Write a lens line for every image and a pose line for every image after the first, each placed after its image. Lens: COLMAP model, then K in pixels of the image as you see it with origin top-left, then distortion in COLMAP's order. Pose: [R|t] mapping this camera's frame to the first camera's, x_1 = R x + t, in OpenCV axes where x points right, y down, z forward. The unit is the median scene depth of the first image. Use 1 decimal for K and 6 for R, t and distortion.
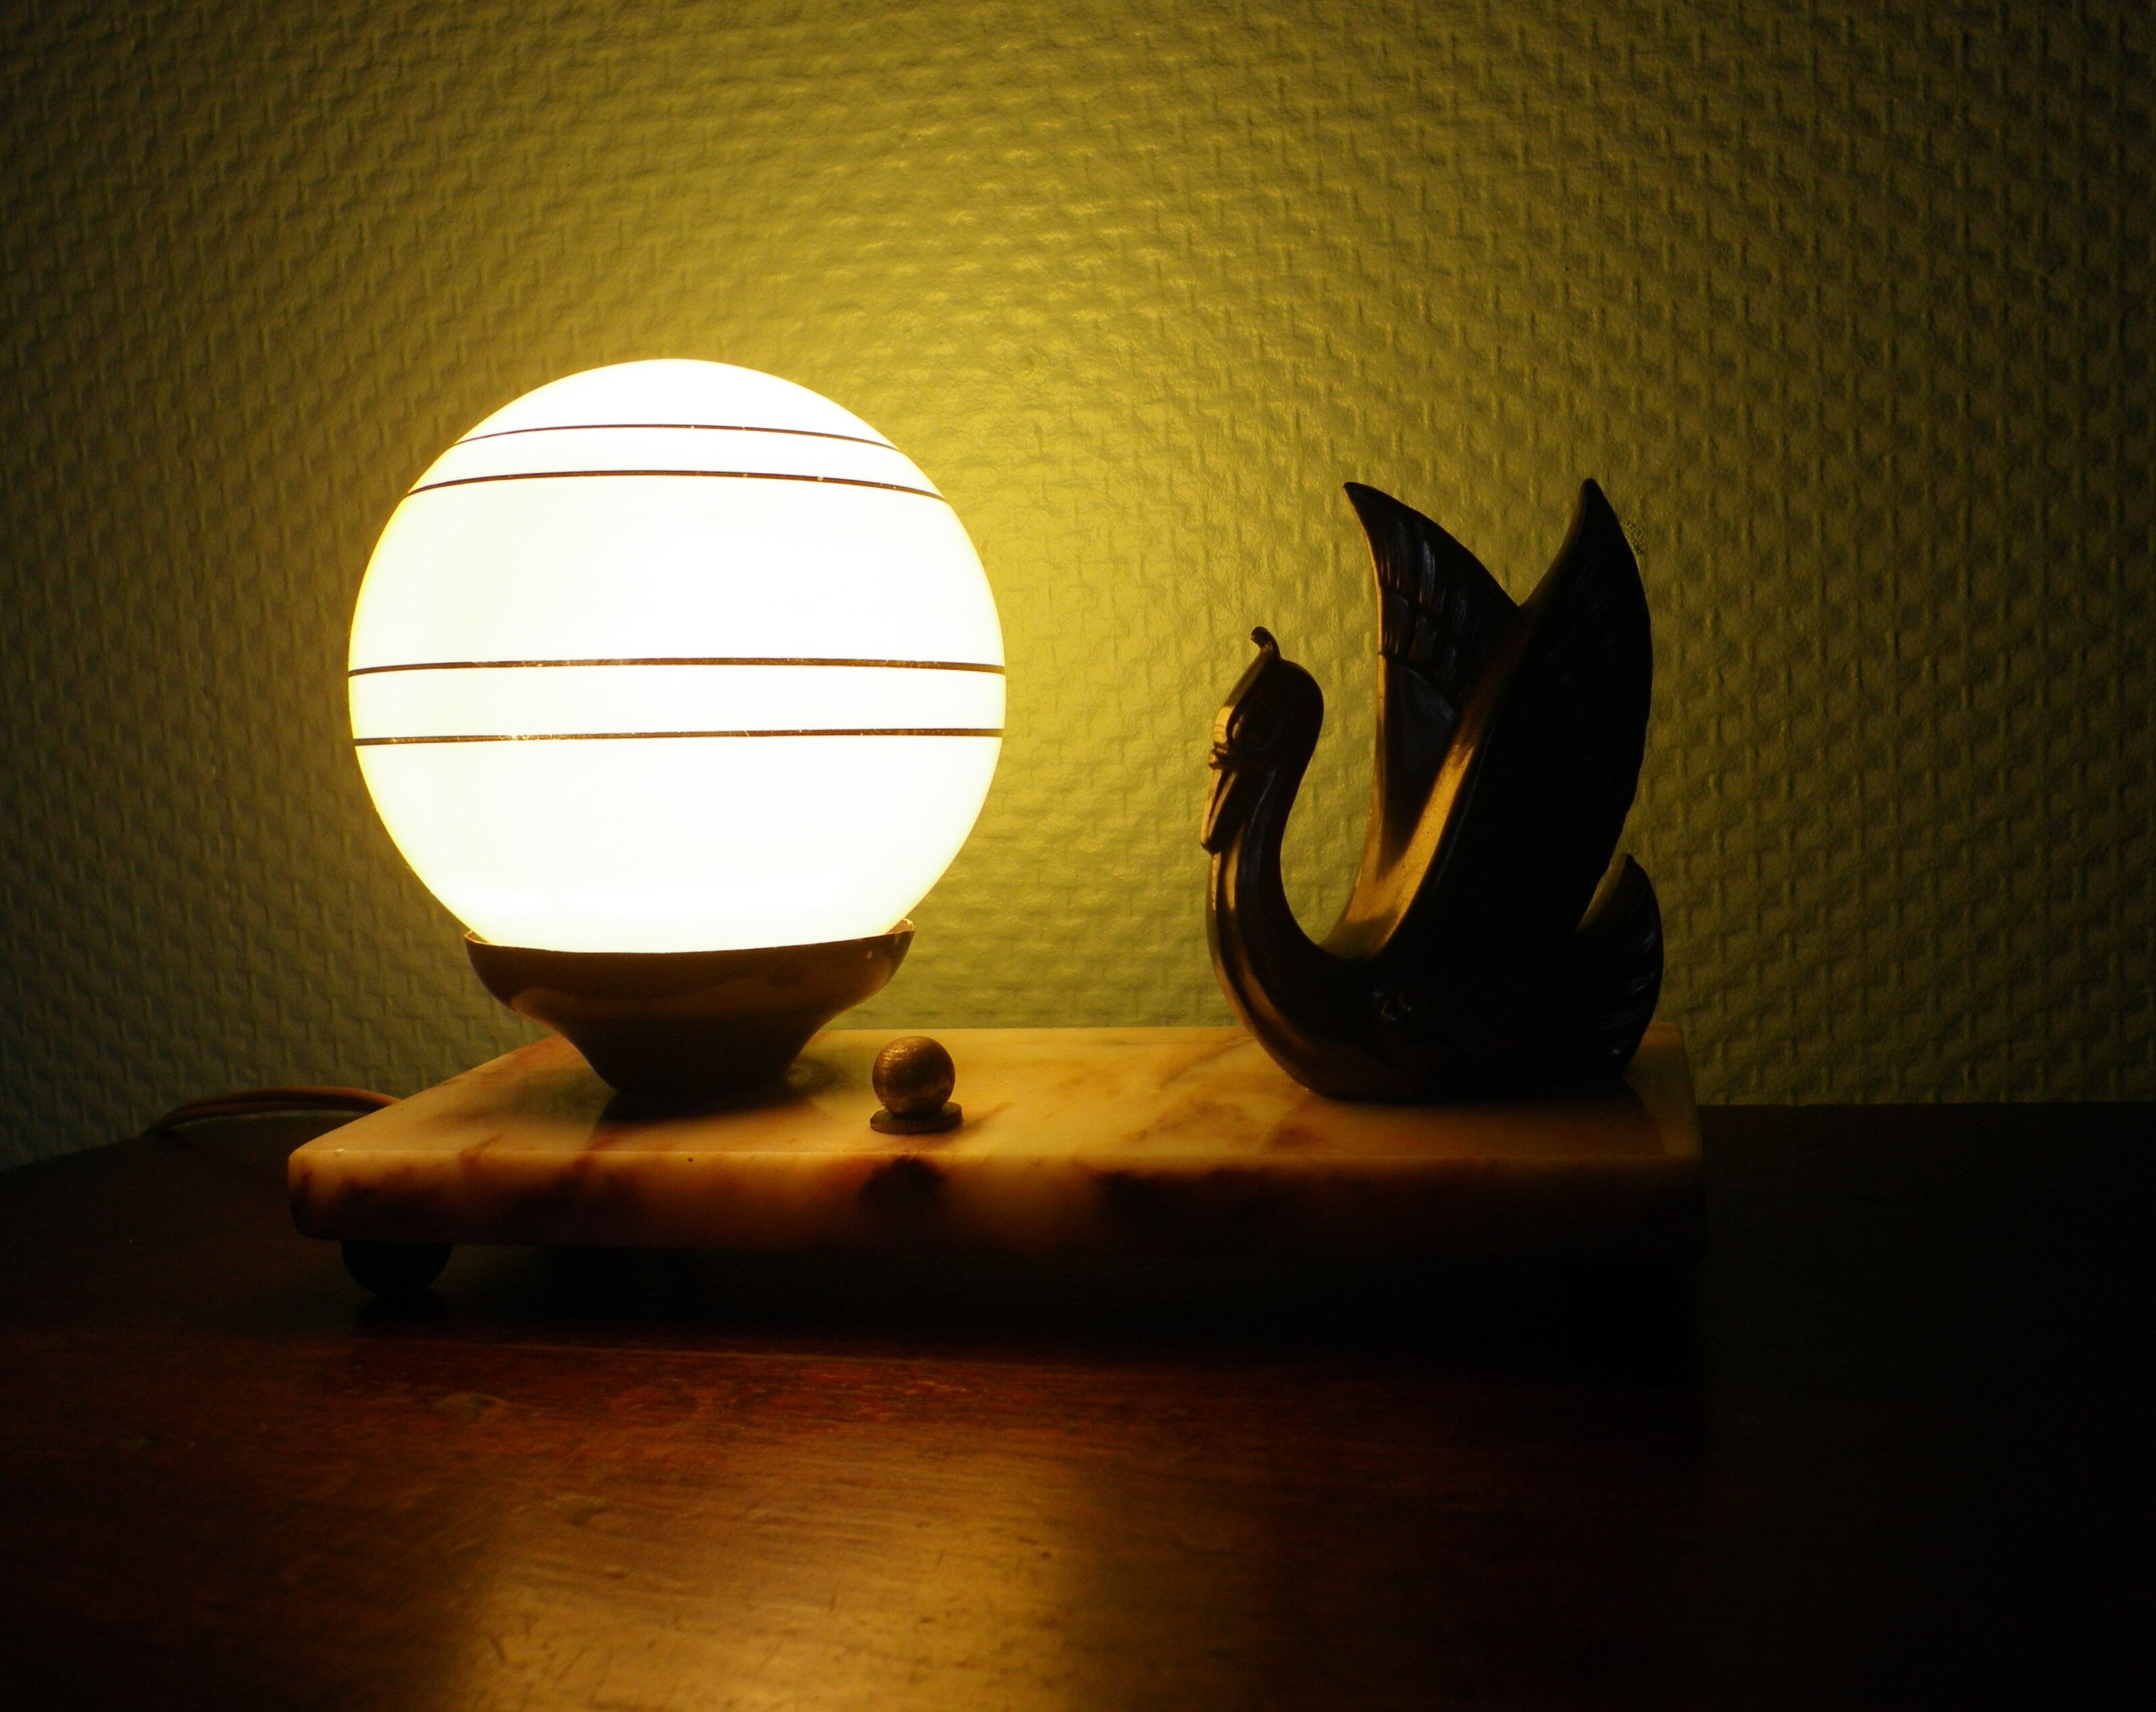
lens RADIAL K [[2228.3, 0, 1077.5], [0, 2228.3, 845.8], [0, 0, 1]] dist [-0.007020, 0.014949]
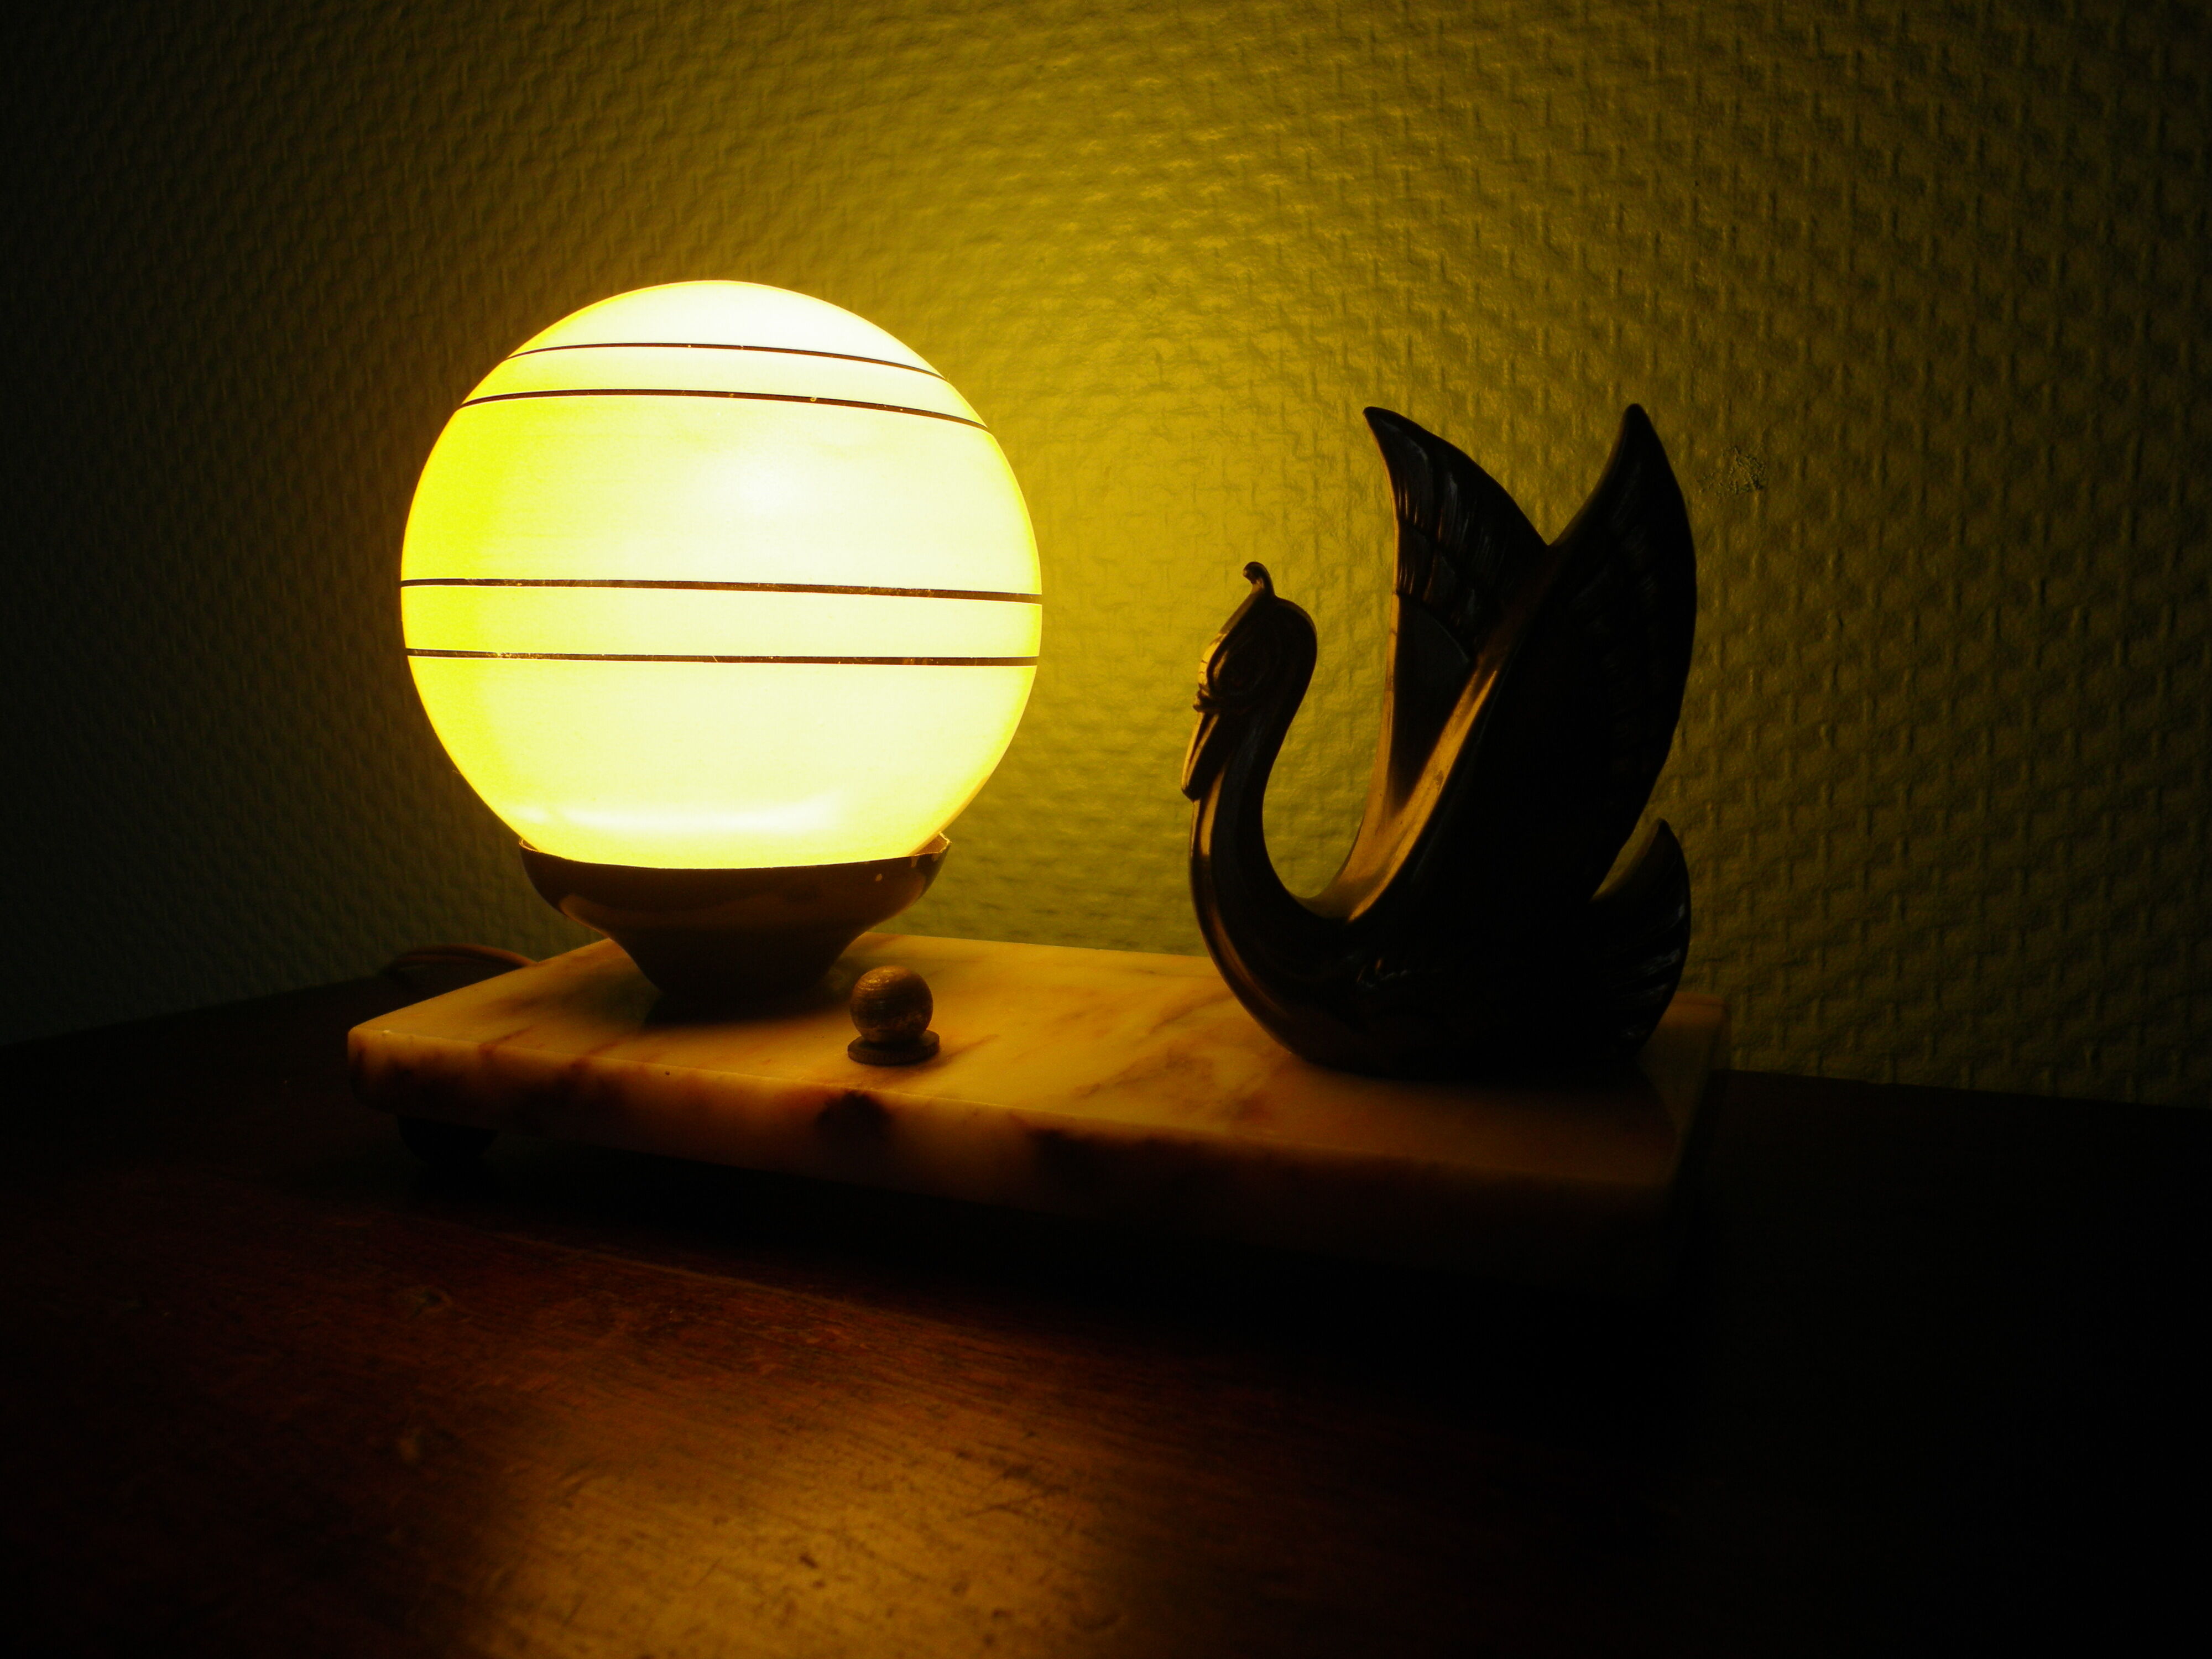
lens RADIAL K [[1723.1, 0, 1106.0], [0, 1723.1, 829.5], [0, 0, 1]] dist [-0.002823, 0.006866]
pose [[0.977377, 0.055749, -0.204023, 0.136852], [-0.041205, 0.996343, 0.074852, -0.029369], [0.207450, -0.064752, 0.976100, 0.211428]]
